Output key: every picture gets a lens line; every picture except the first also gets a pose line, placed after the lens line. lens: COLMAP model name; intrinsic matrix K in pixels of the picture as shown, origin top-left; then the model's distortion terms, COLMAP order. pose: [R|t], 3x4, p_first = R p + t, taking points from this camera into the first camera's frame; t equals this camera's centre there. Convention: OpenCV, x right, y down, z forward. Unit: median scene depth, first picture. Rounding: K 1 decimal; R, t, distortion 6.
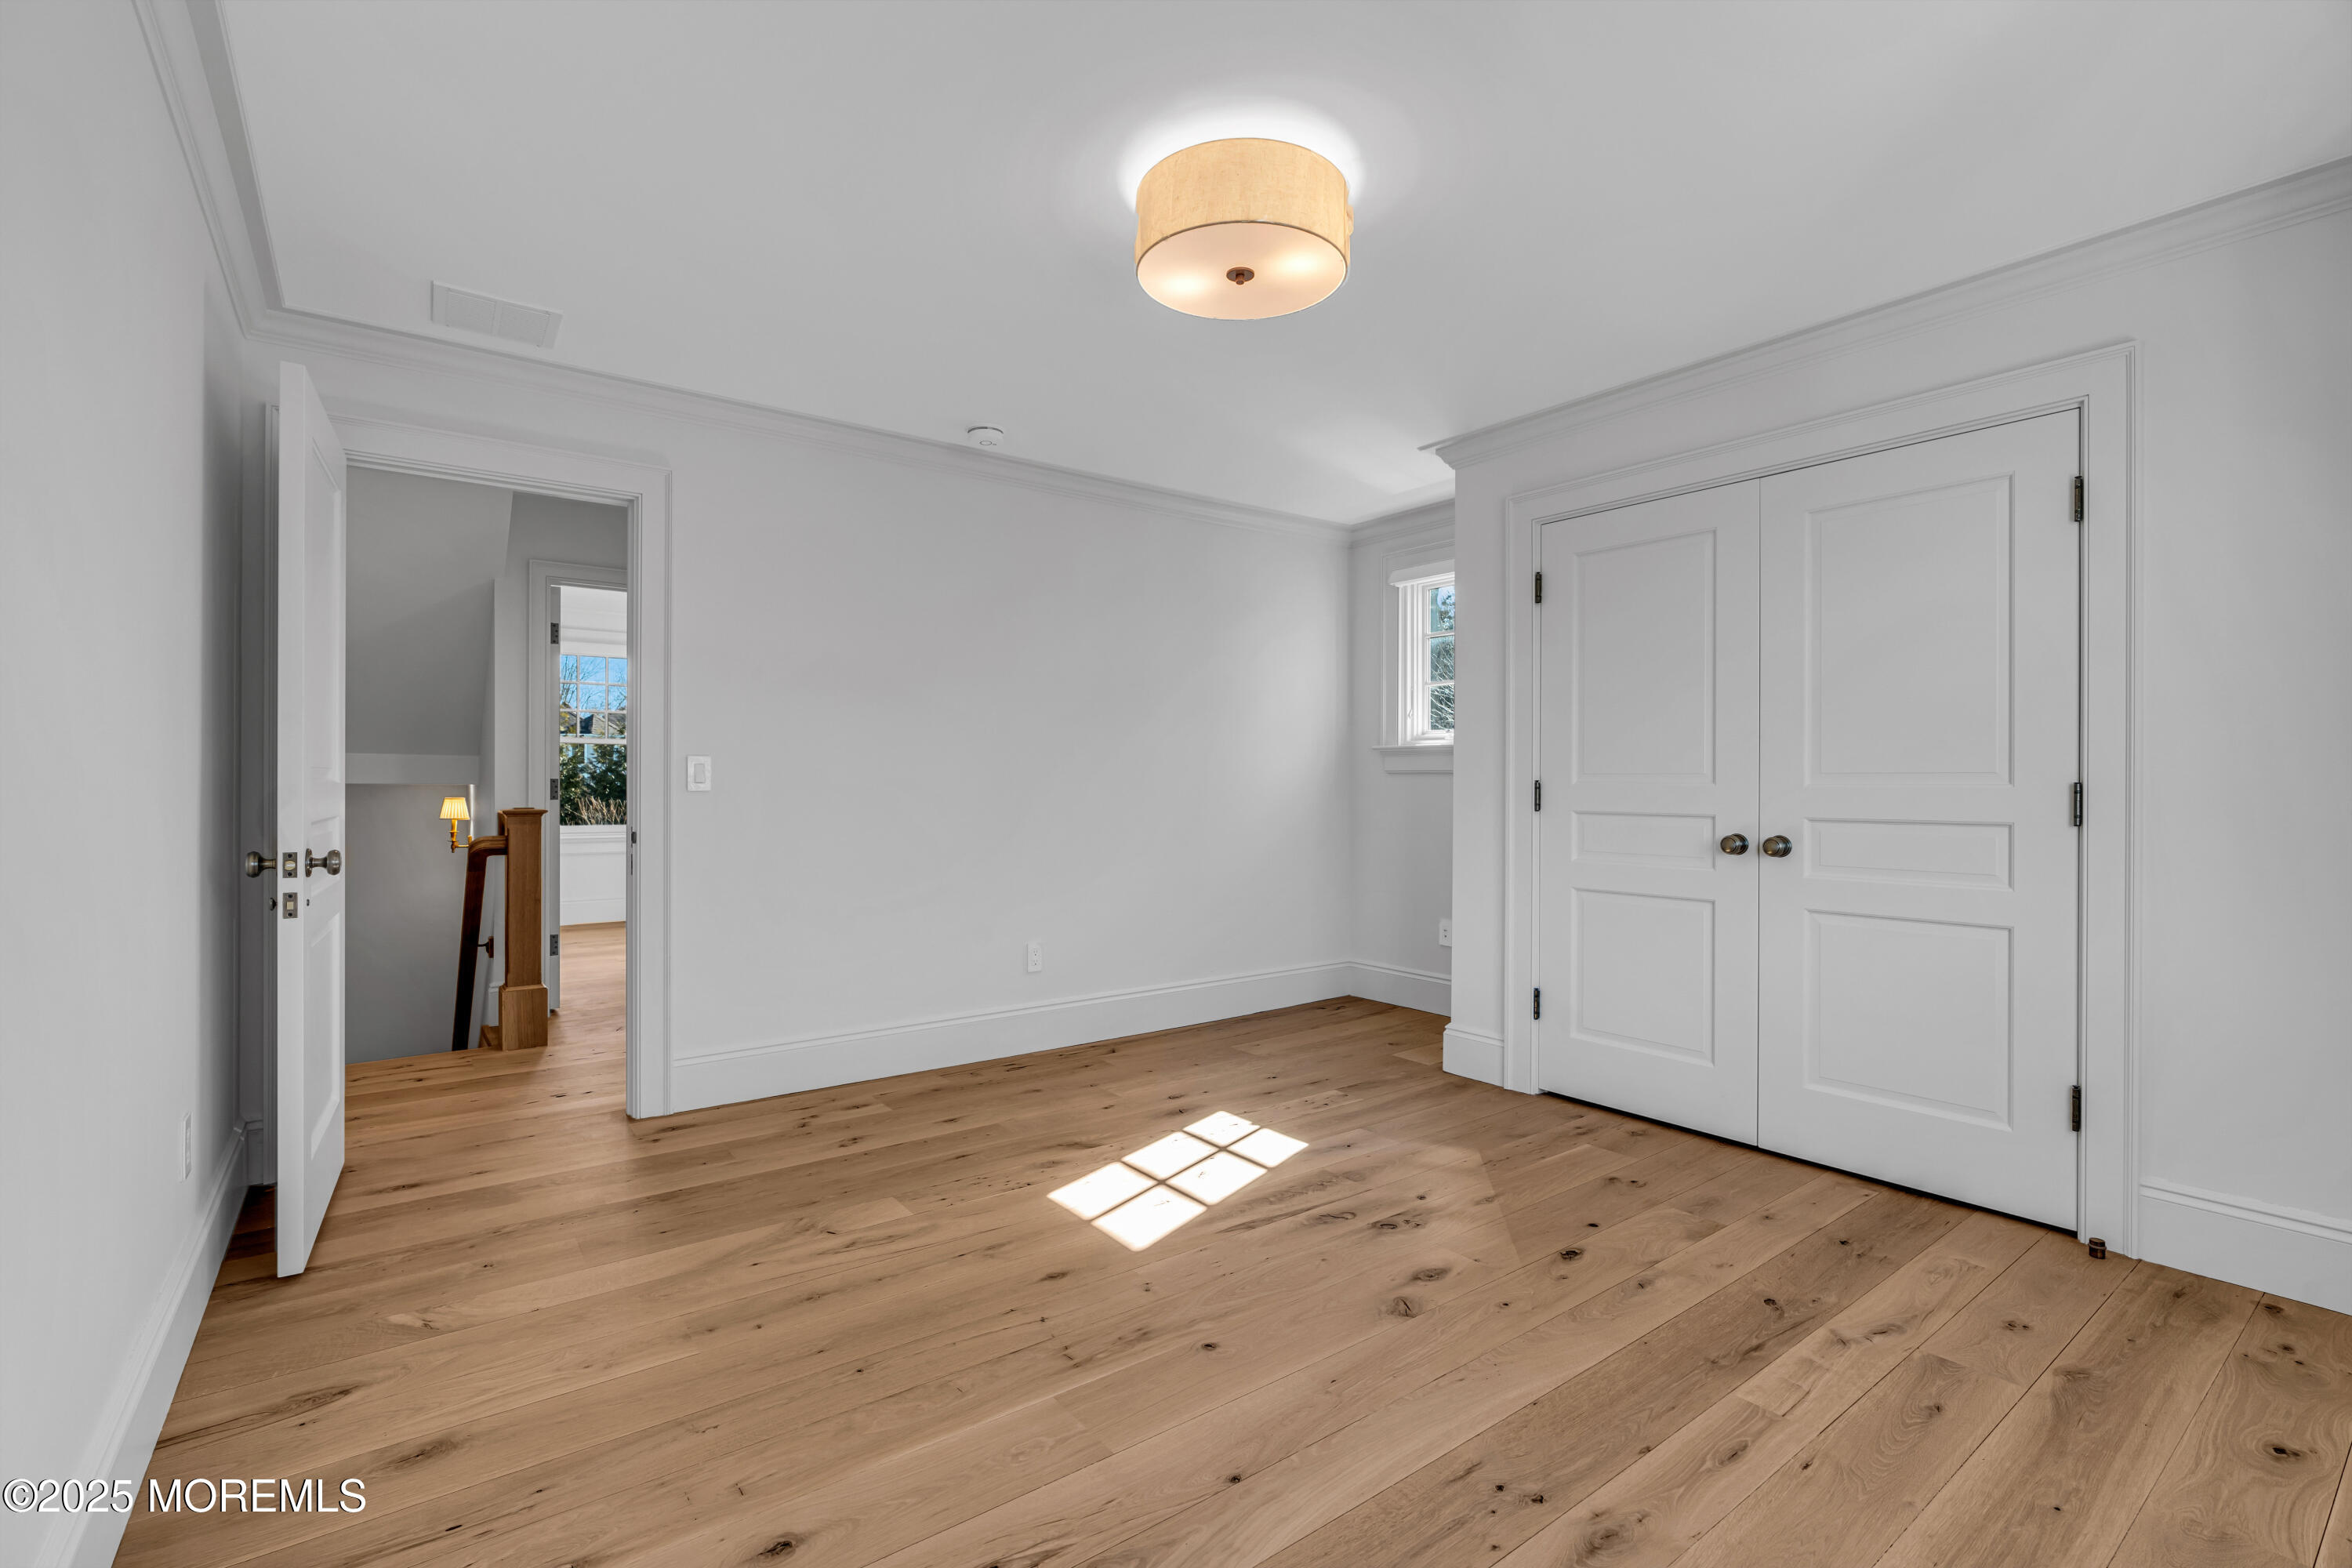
lens RADIAL K [[1053.5, 0, 1178.0], [0, 1053.5, 778.7], [0, 0, 1]] dist [-0.011267, 0.003577]
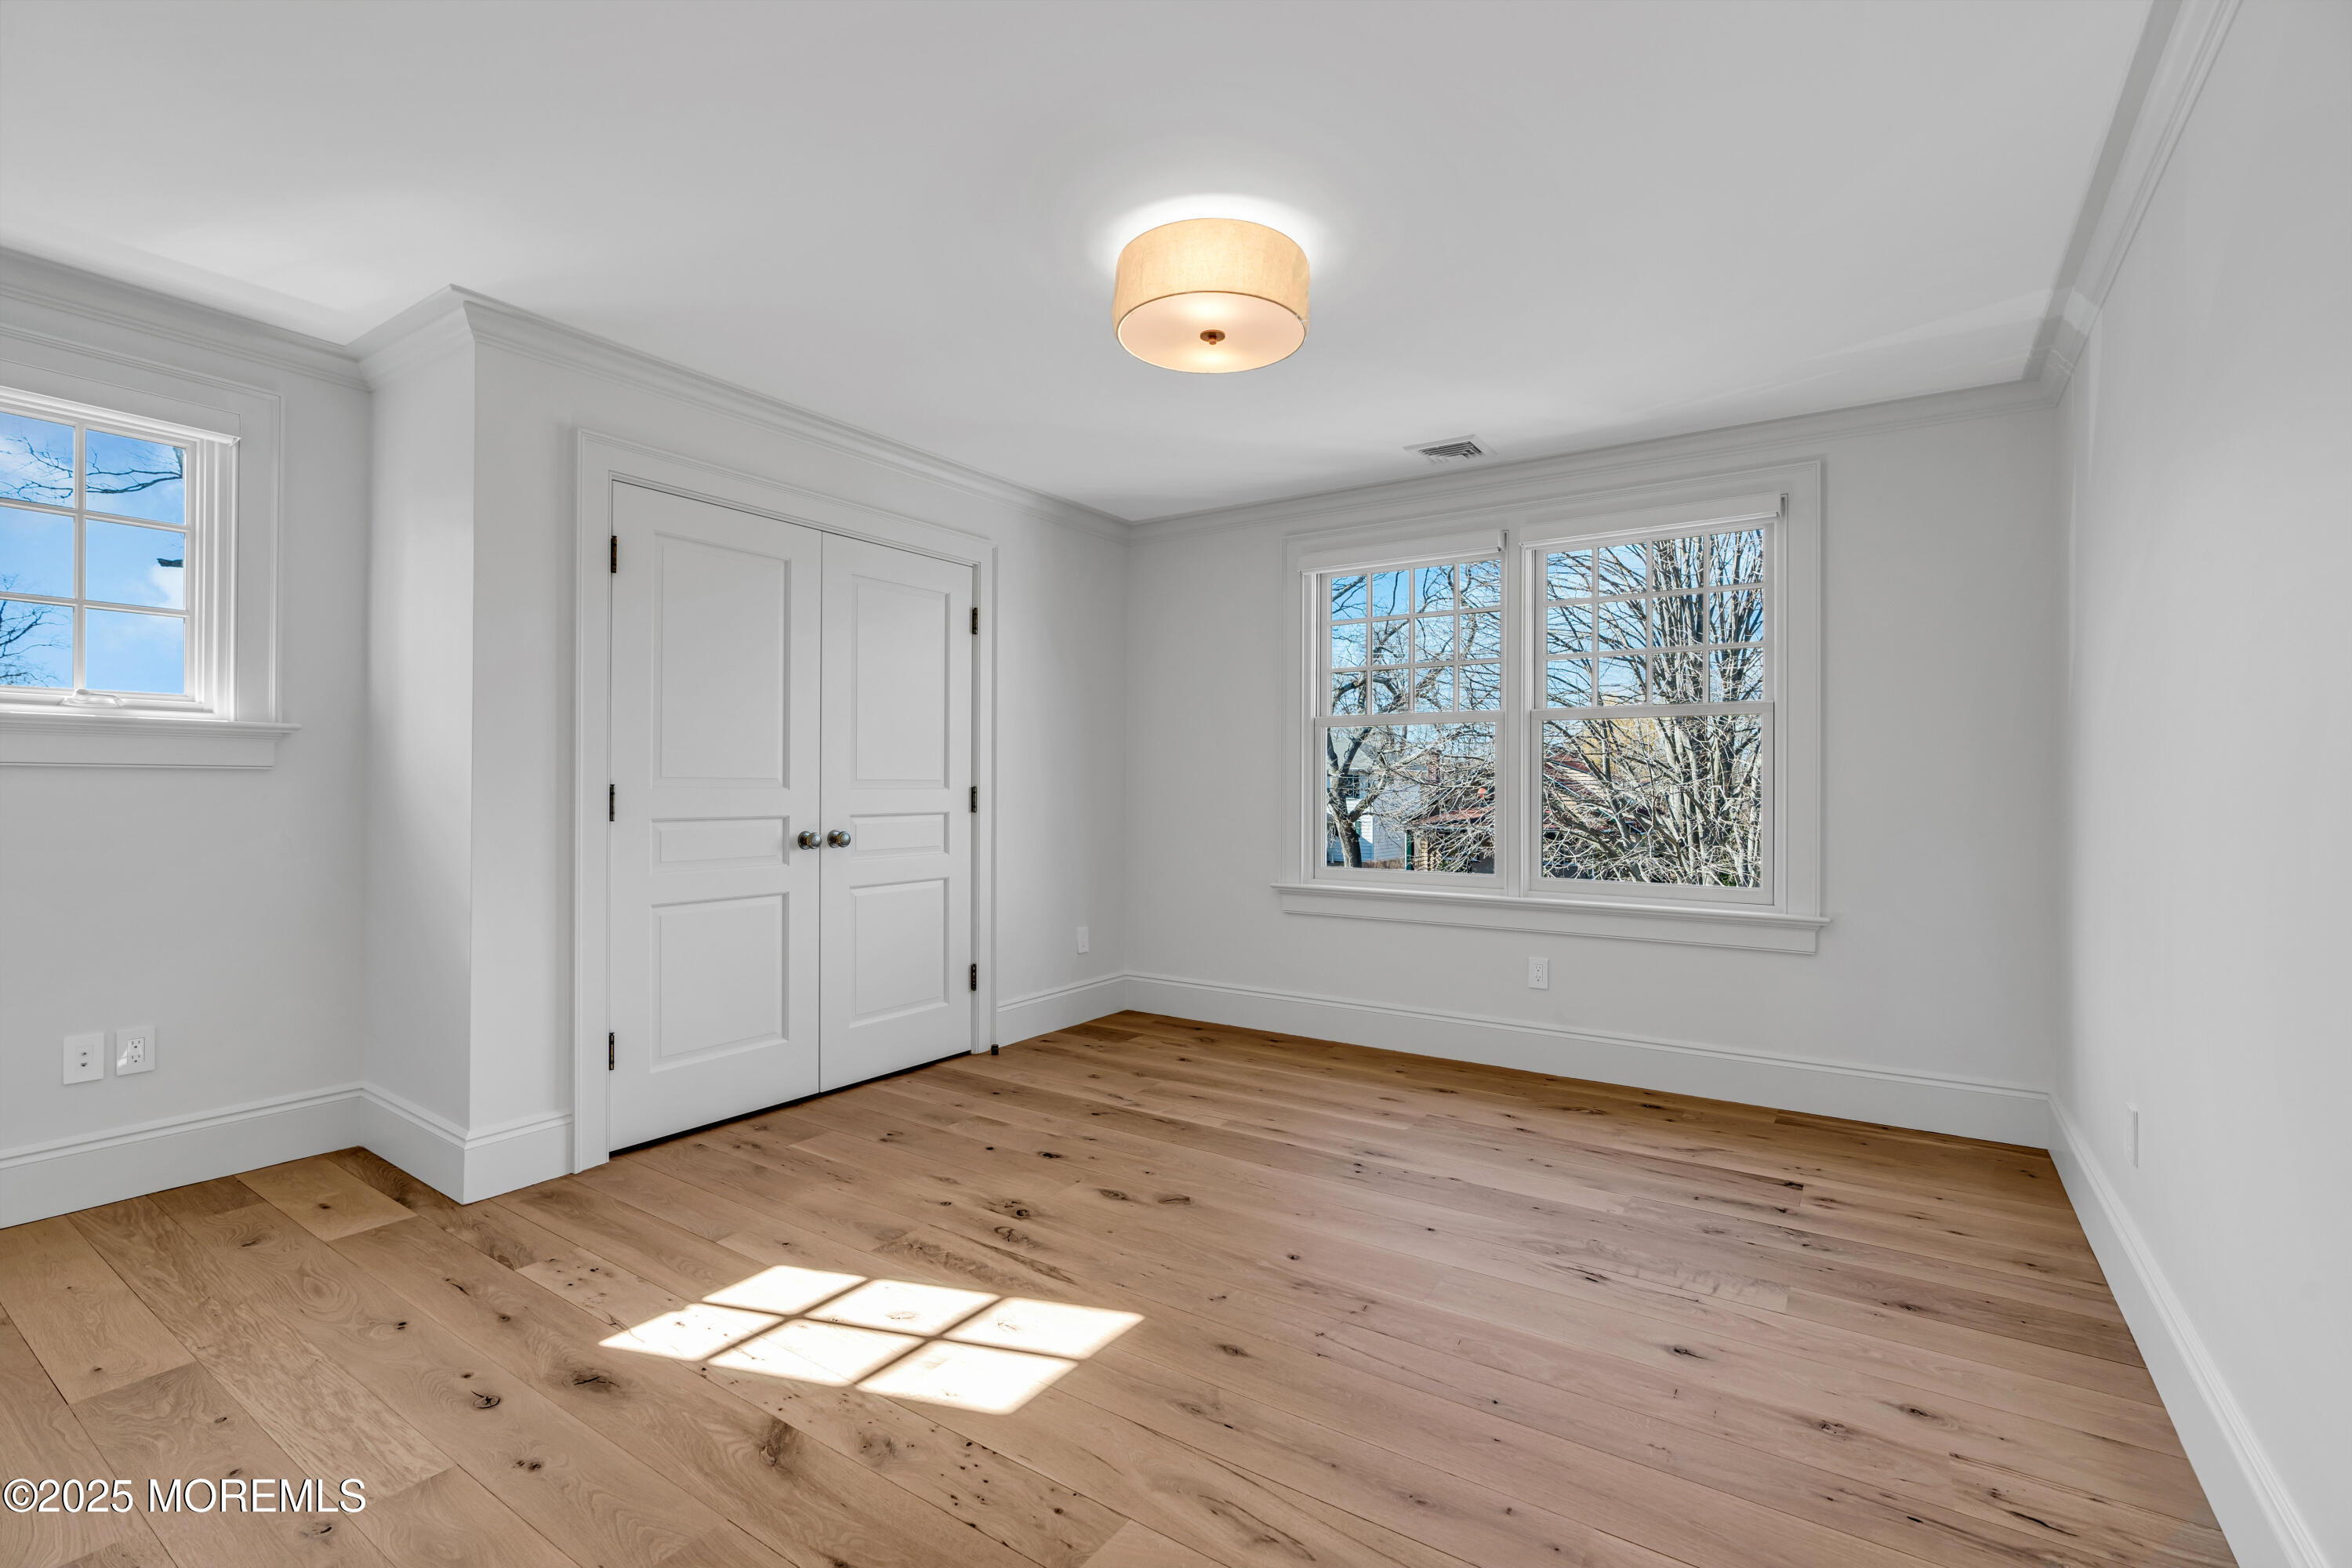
lens RADIAL K [[1053.5, 0, 1180.3], [0, 1053.5, 780.6], [0, 0, 1]] dist [-0.011267, 0.003577]
pose [[-0.328073, 0.000357, 0.944652, -0.750577], [-0.009542, 0.999948, -0.003692, -0.003290], [-0.944604, -0.010225, -0.328053, 1.066321]]
